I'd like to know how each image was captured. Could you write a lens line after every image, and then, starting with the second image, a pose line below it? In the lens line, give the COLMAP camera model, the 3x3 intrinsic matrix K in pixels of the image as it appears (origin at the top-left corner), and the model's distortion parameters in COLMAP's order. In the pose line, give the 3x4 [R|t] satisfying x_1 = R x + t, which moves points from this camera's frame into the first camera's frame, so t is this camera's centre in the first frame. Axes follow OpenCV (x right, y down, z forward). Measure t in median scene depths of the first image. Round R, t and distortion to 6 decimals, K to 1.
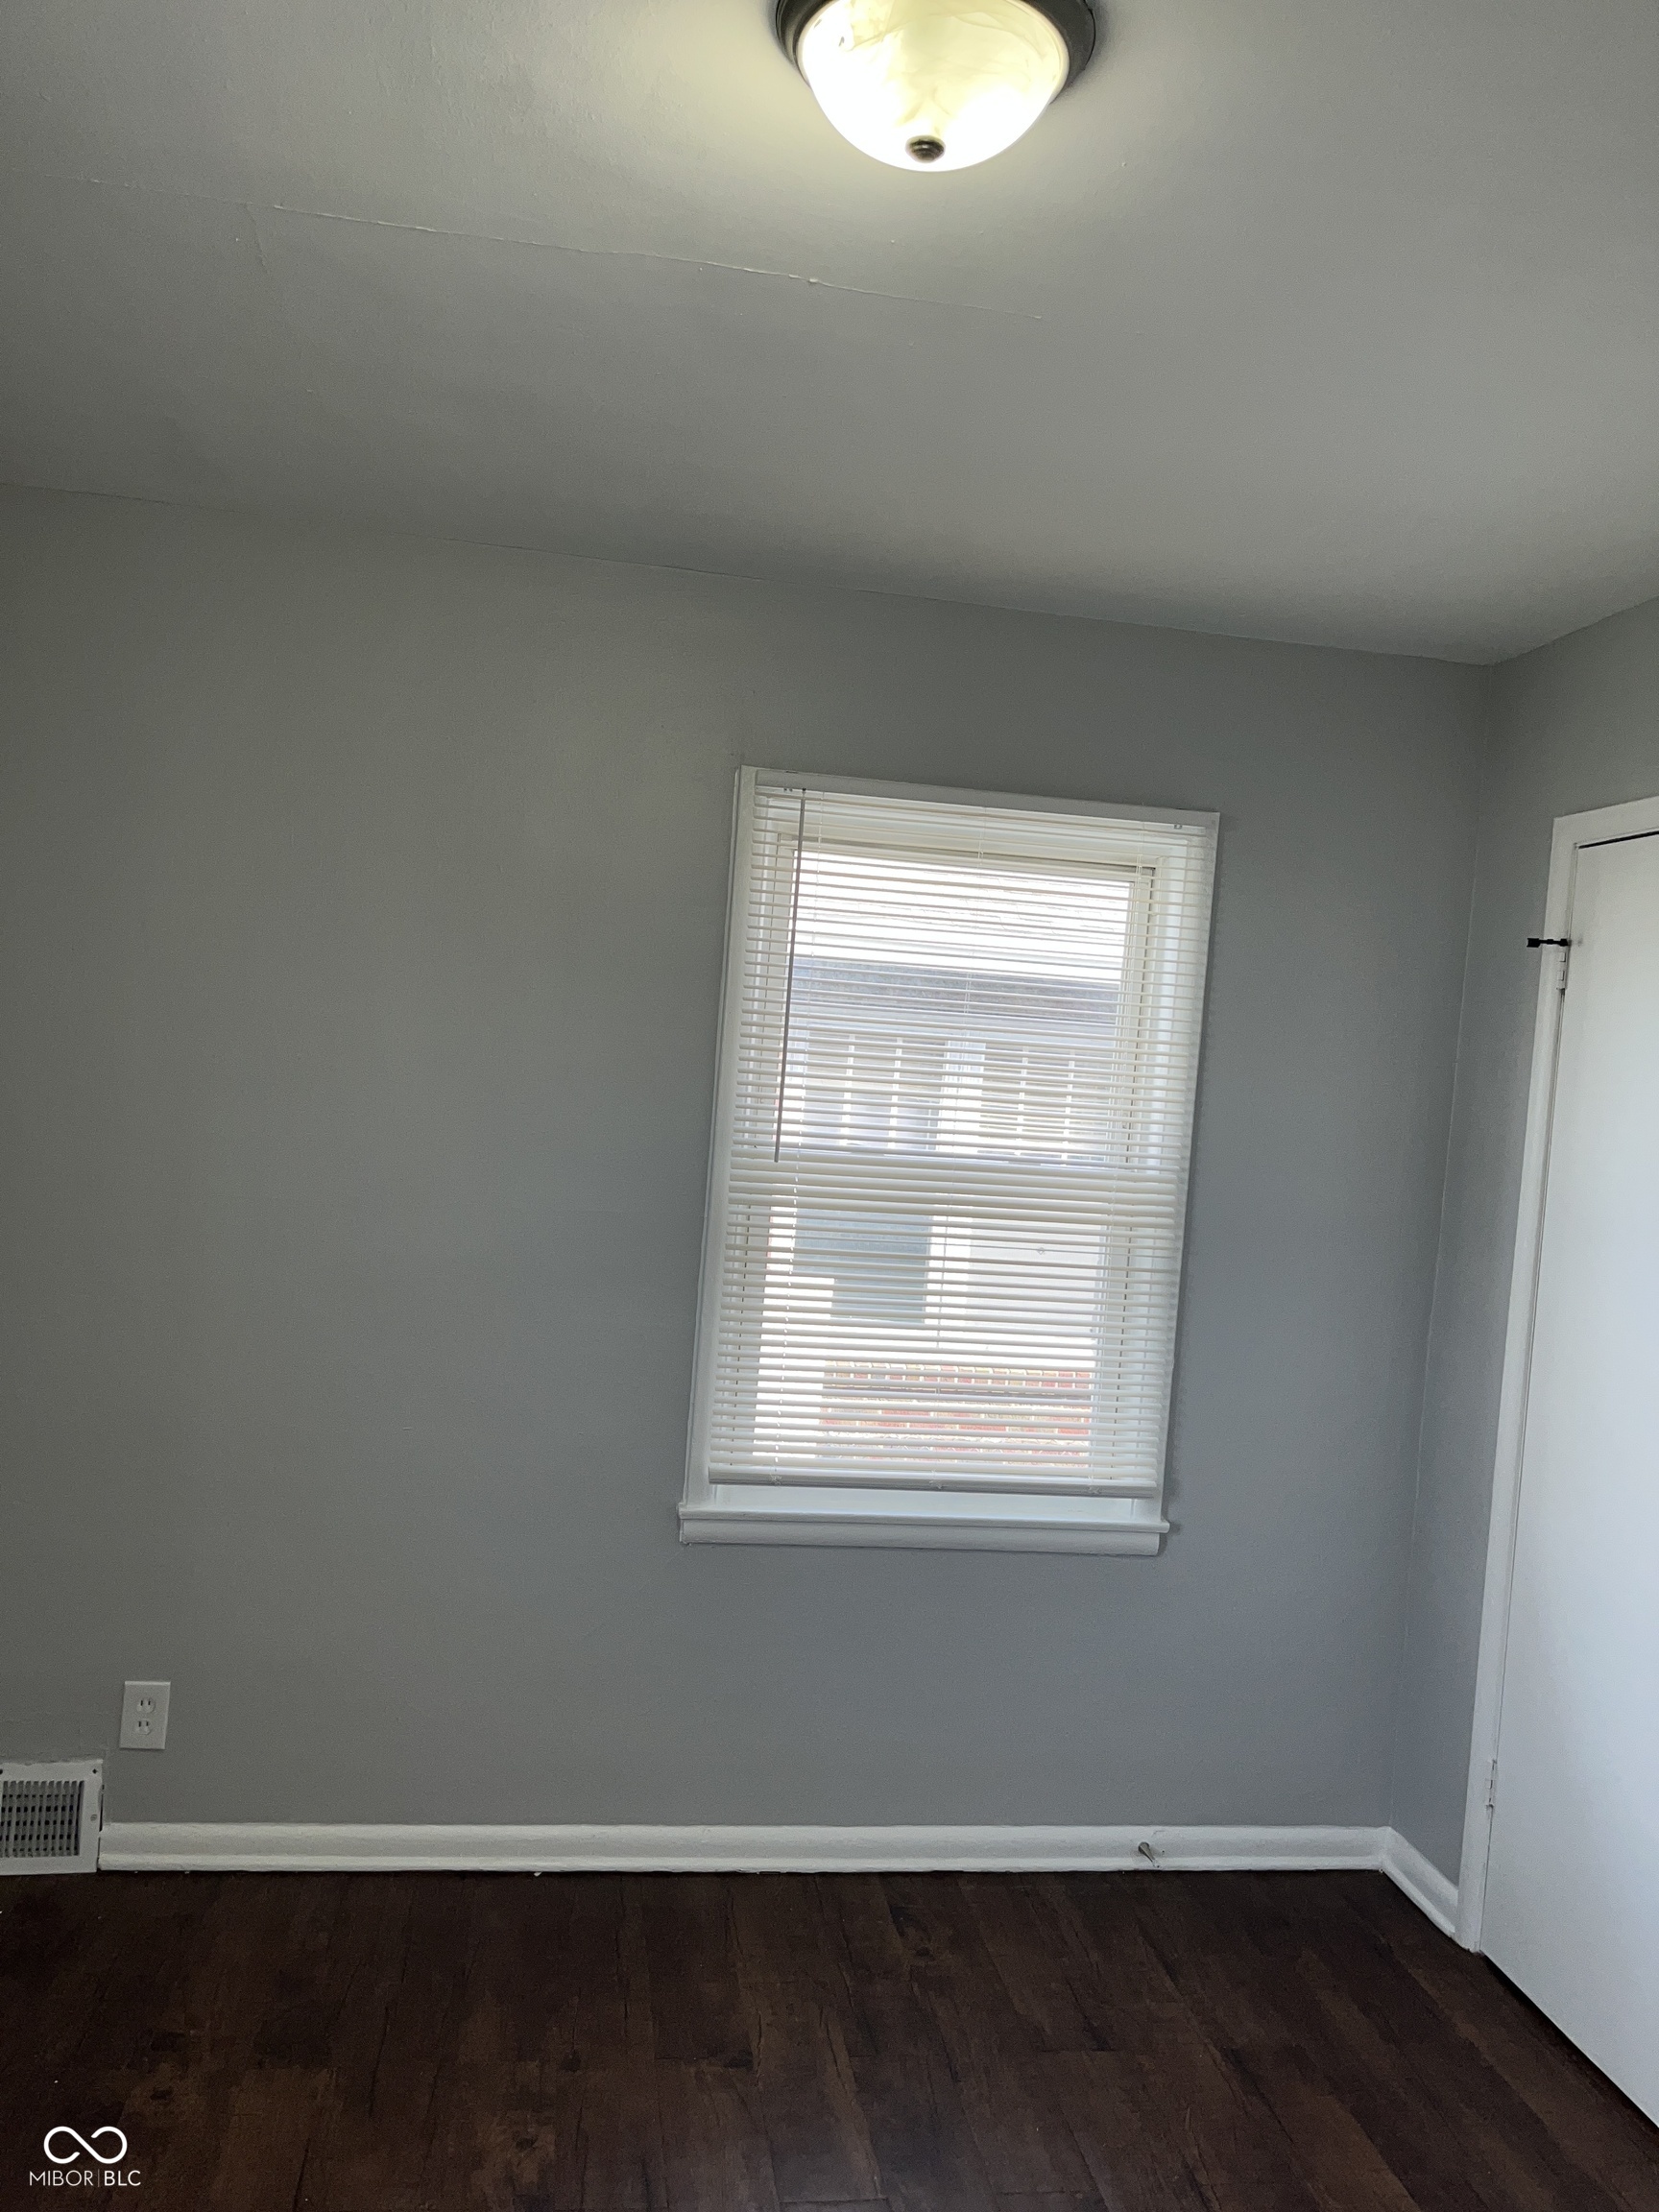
lens RADIAL K [[1668.5, 0, 821.6], [0, 1668.5, 1104.5], [0, 0, 1]] dist [0.039526, -0.060485]
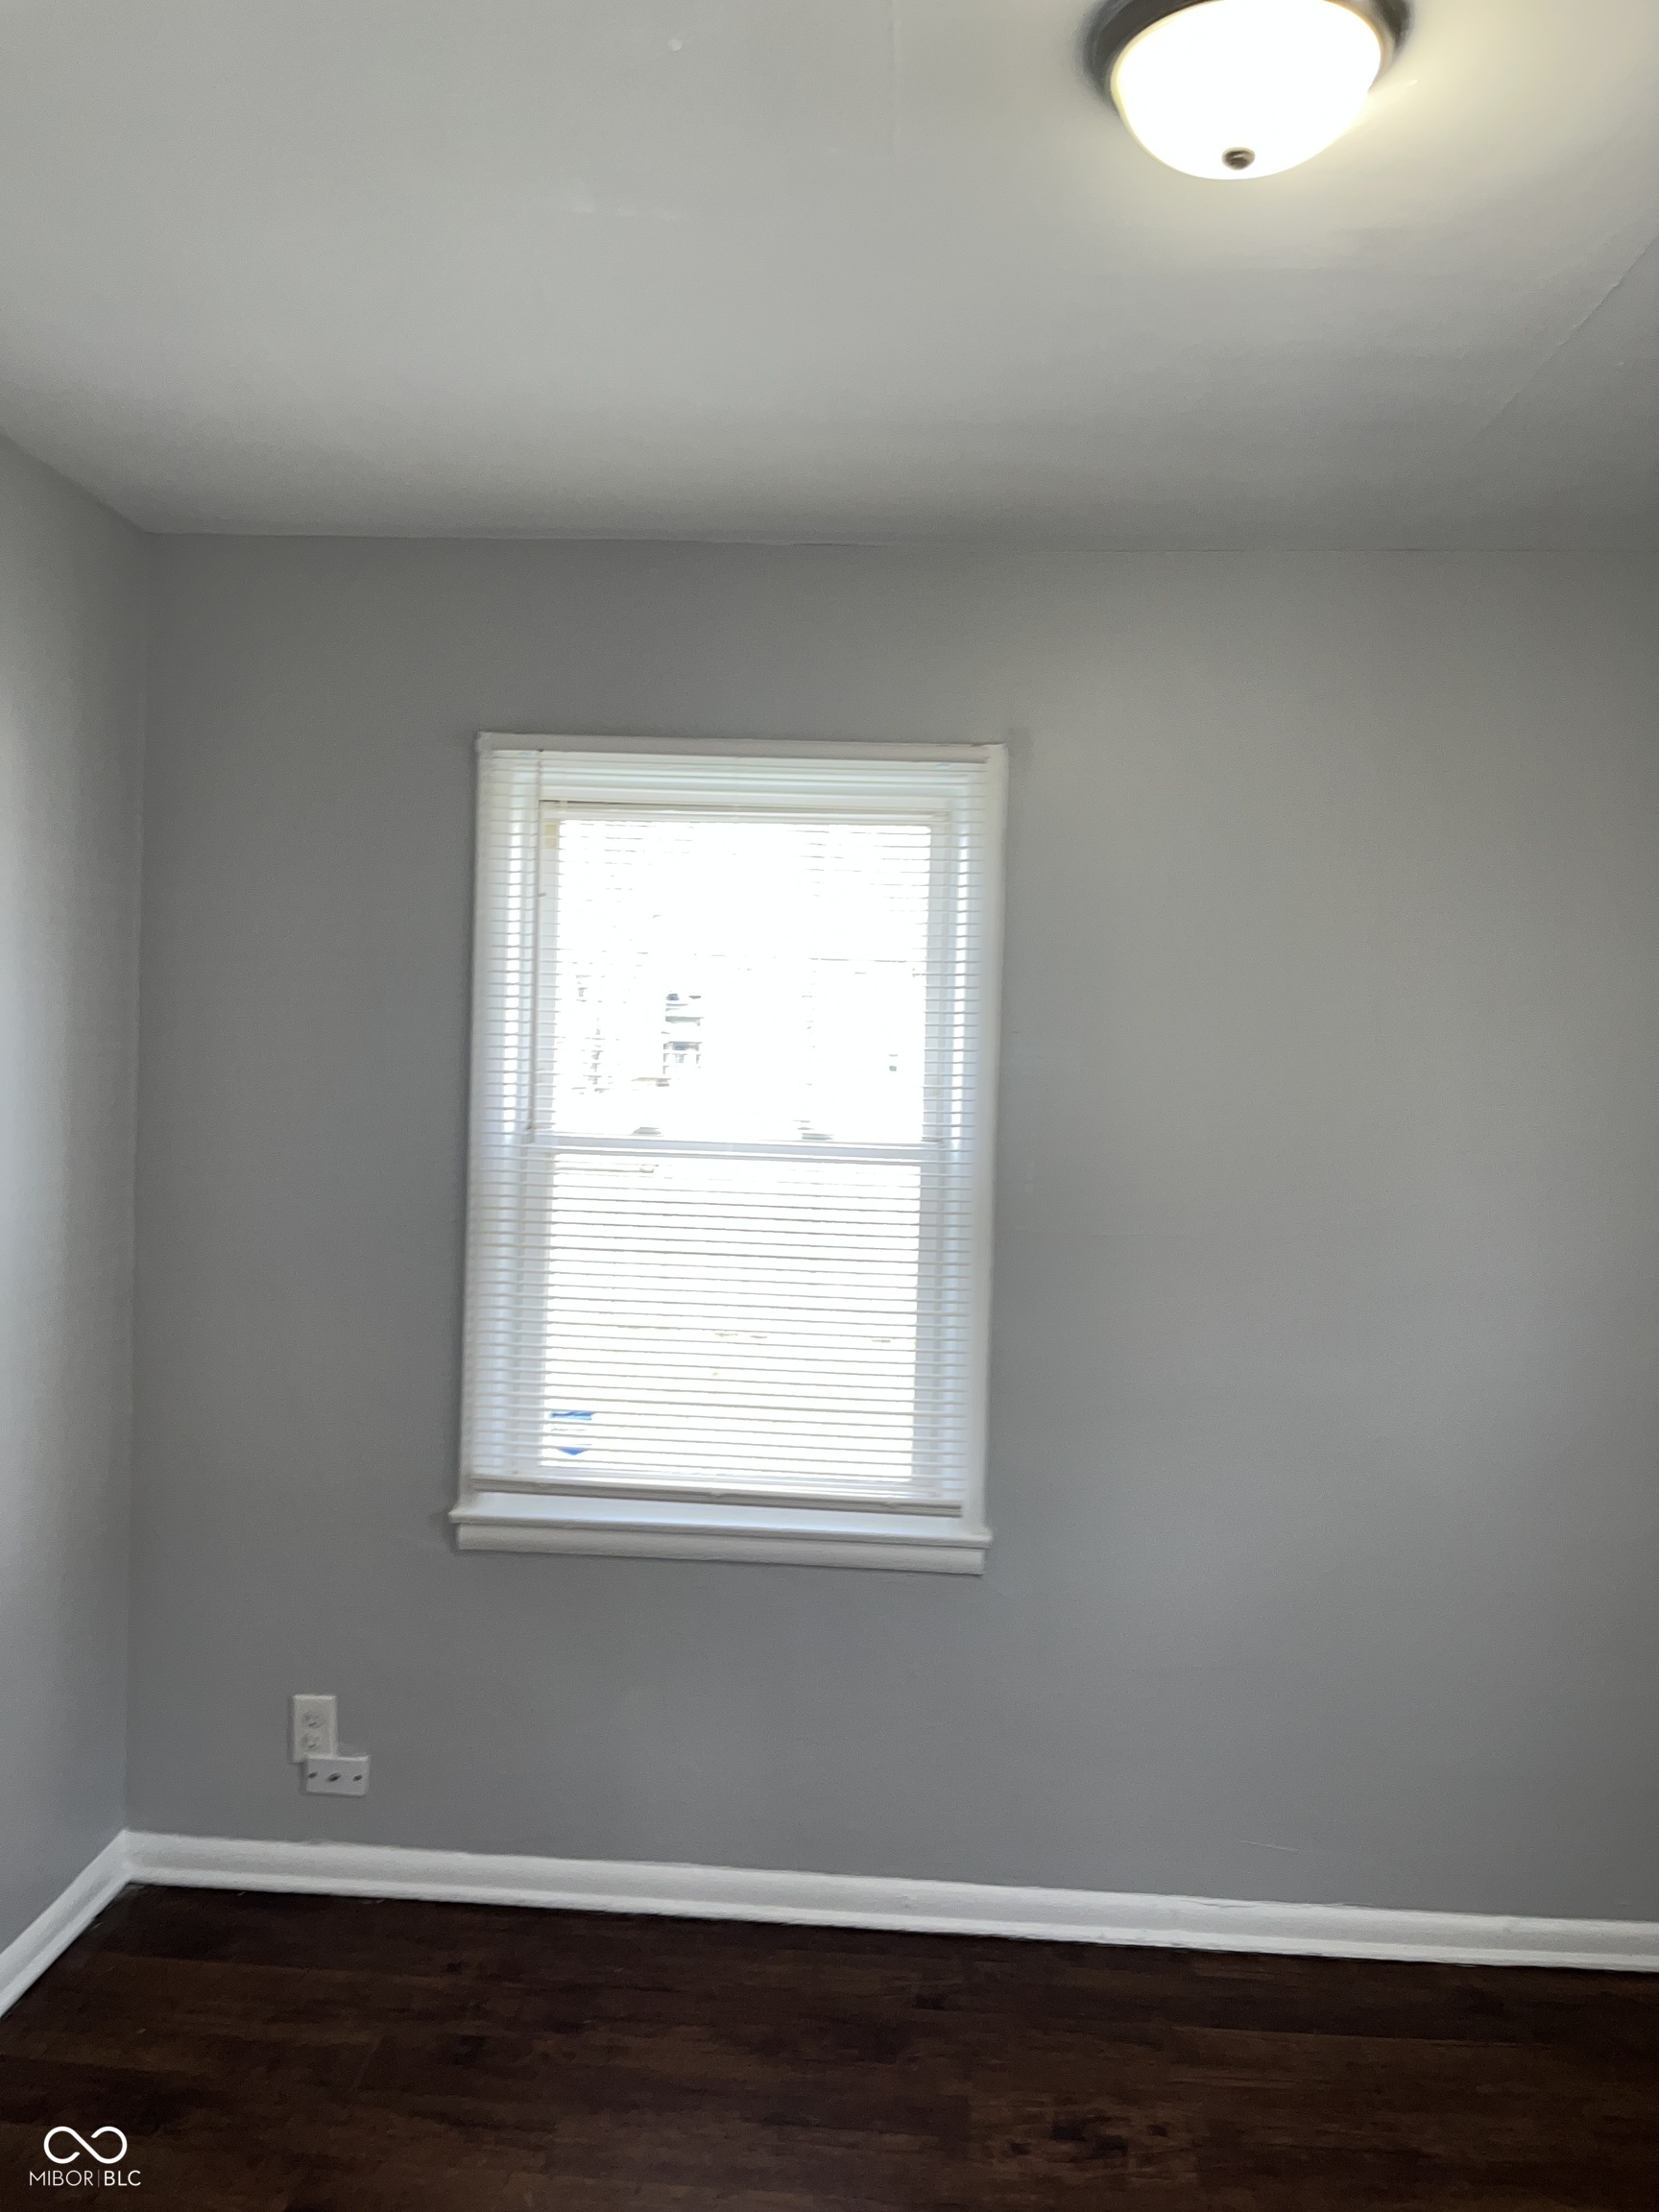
lens RADIAL K [[1668.5, 0, 832.7], [0, 1668.5, 1099.2], [0, 0, 1]] dist [0.039526, -0.060485]
pose [[0.979358, -0.038704, -0.198393, 0.323430], [0.033749, 0.999030, -0.028300, 0.040160], [0.199296, 0.021020, 0.979714, 0.103816]]
